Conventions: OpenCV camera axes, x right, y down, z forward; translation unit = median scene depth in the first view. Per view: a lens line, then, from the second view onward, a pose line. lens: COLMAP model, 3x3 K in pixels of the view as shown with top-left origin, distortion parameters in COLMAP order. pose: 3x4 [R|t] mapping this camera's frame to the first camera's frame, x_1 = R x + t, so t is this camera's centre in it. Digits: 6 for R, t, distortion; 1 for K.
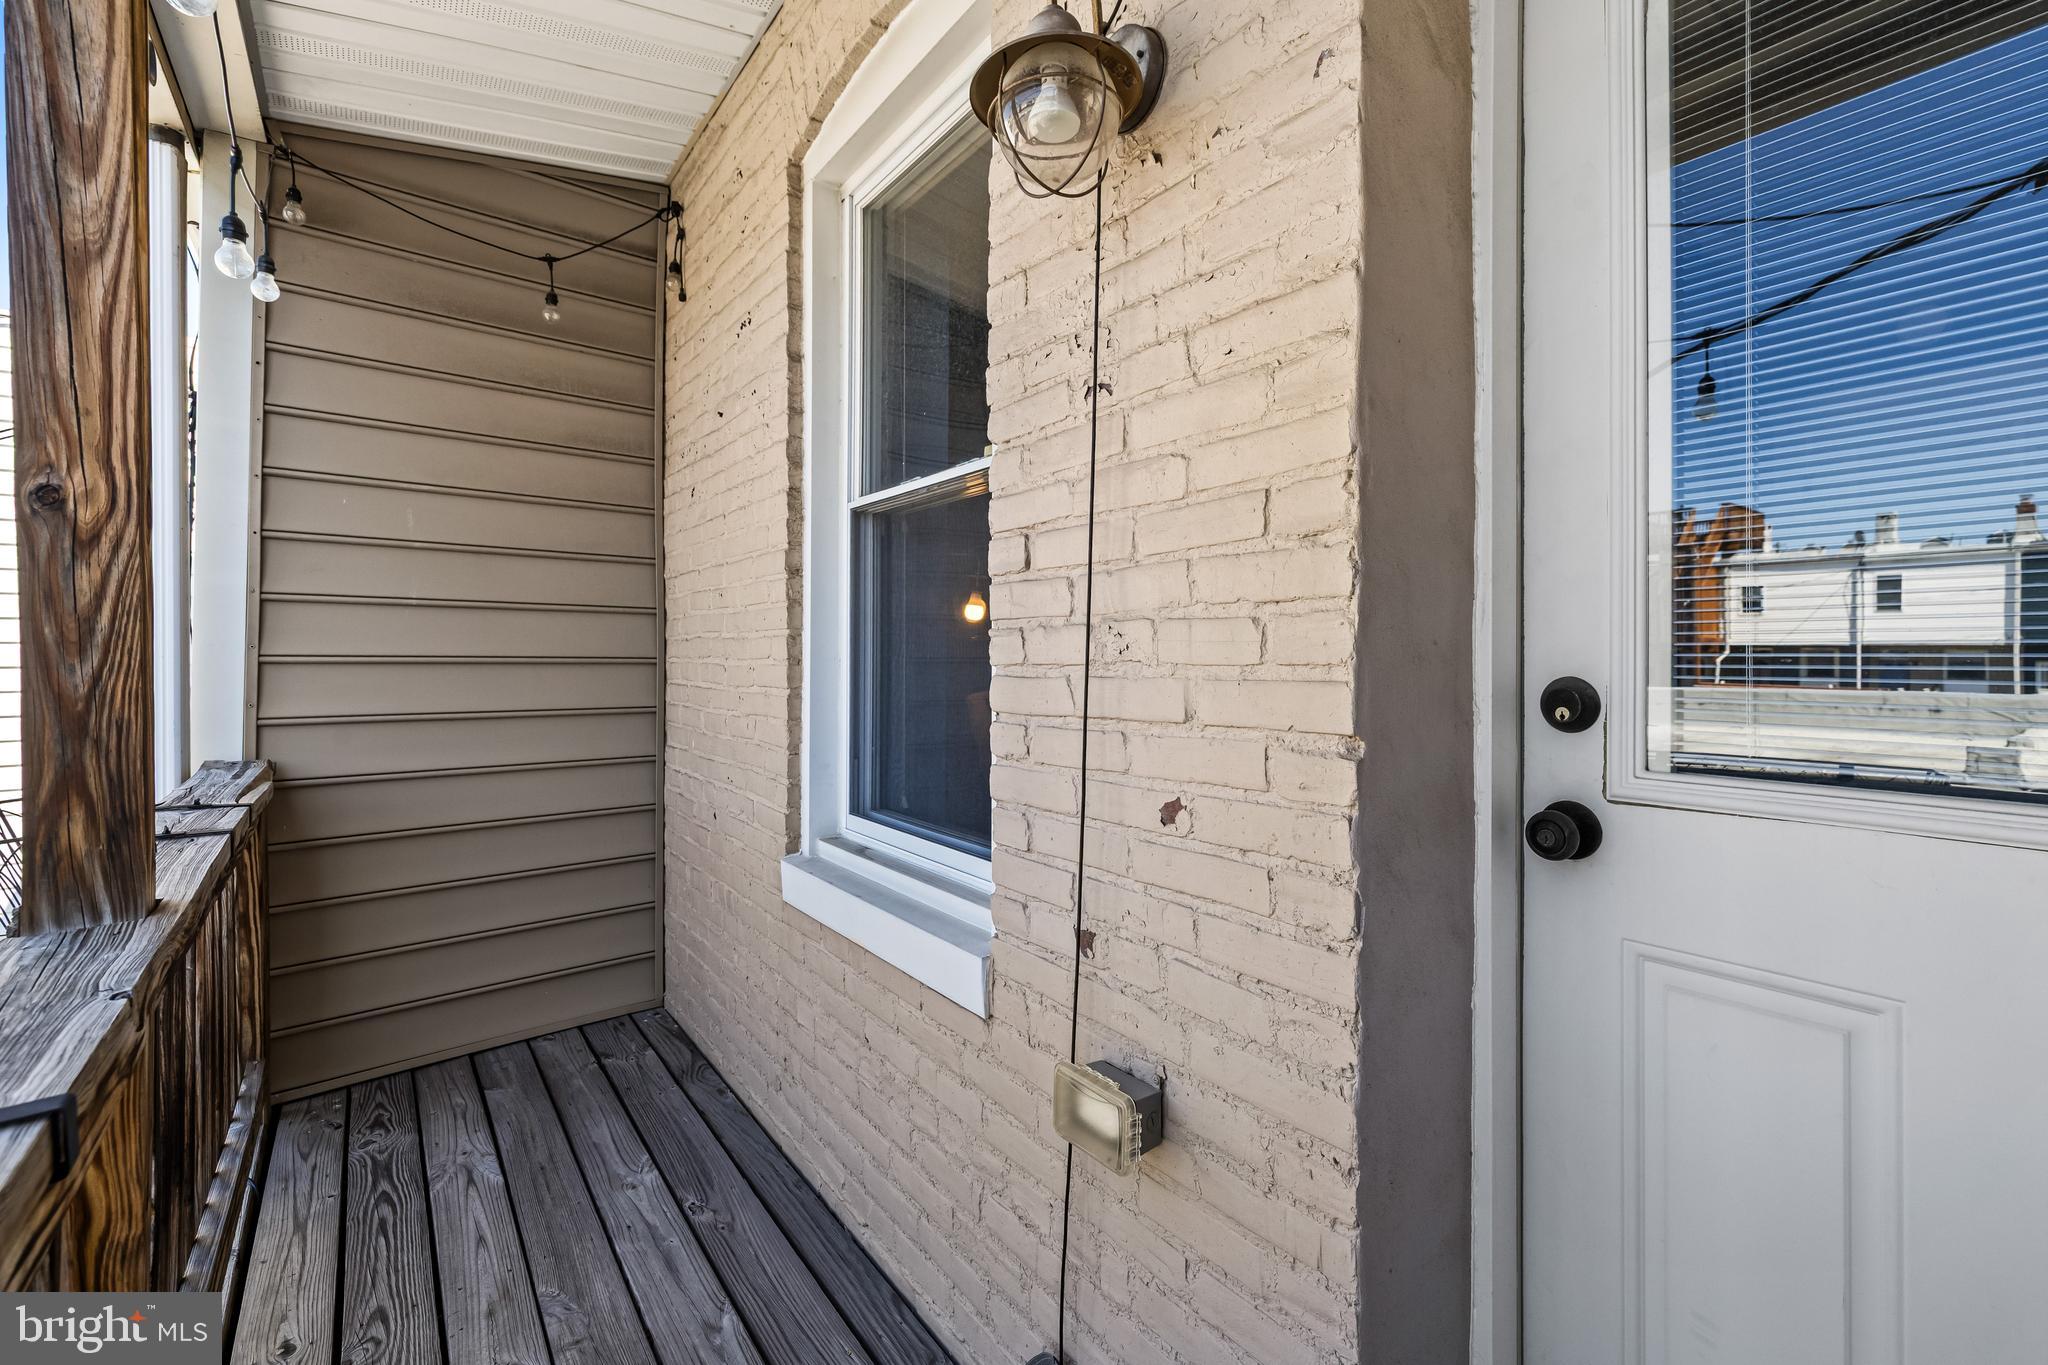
lens RADIAL K [[858.7, 0, 1086.5], [0, 858.7, 647.4], [0, 0, 1]] dist [0.001406, 0.000618]
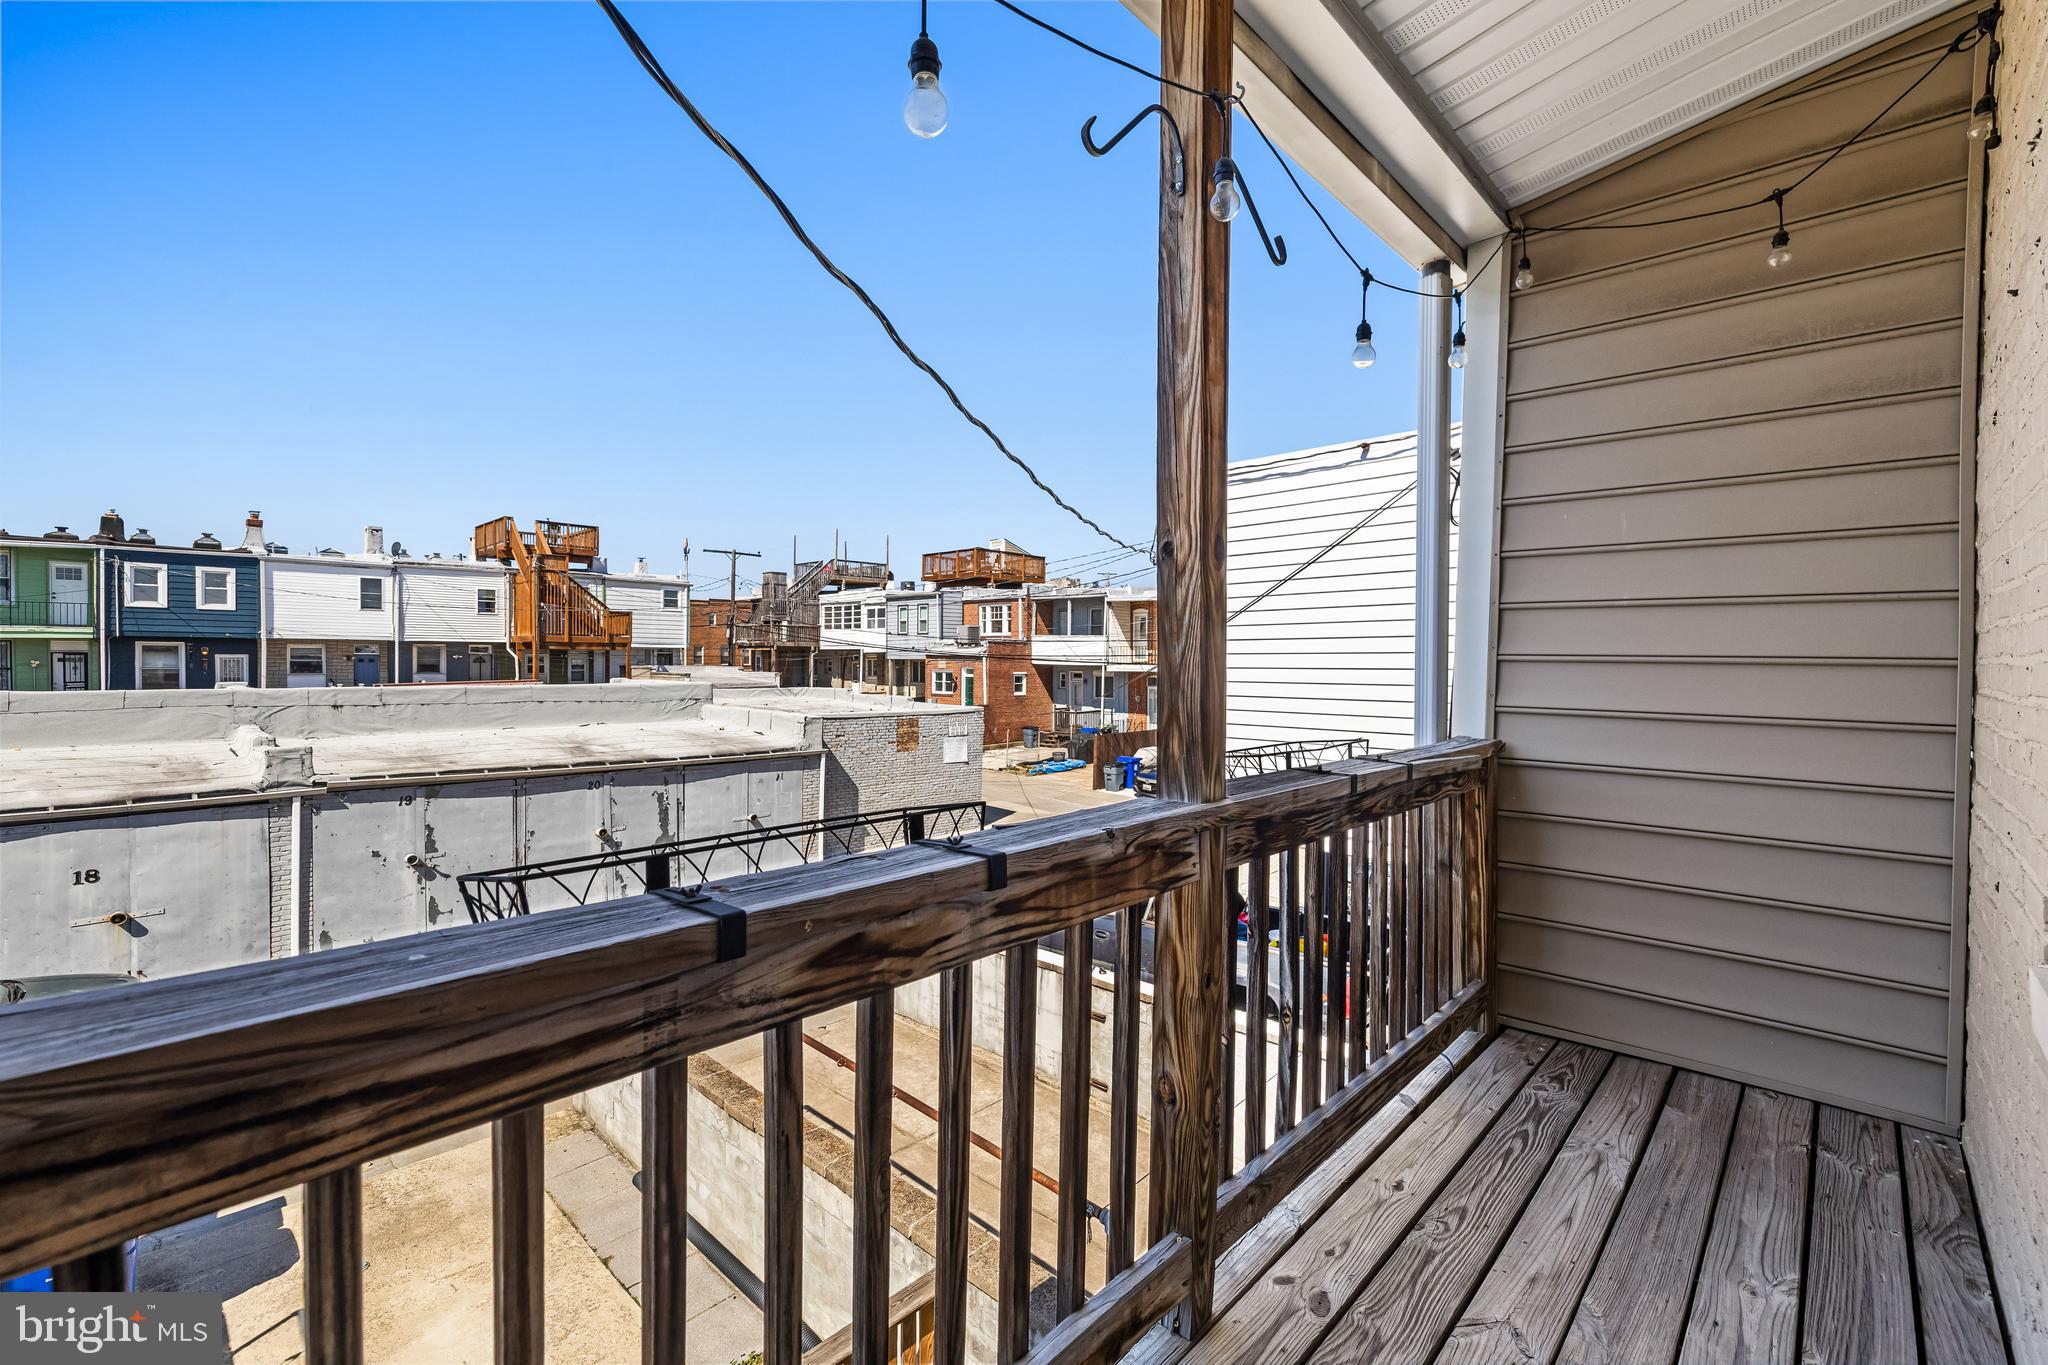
lens RADIAL K [[858.7, 0, 1023.6], [0, 858.7, 666.2], [0, 0, 1]] dist [0.001406, 0.000618]
pose [[0.138174, 0.005746, -0.990391, 0.155964], [0.002852, 0.999977, 0.006200, 0.016173], [0.990404, -0.003681, 0.138154, 0.159755]]
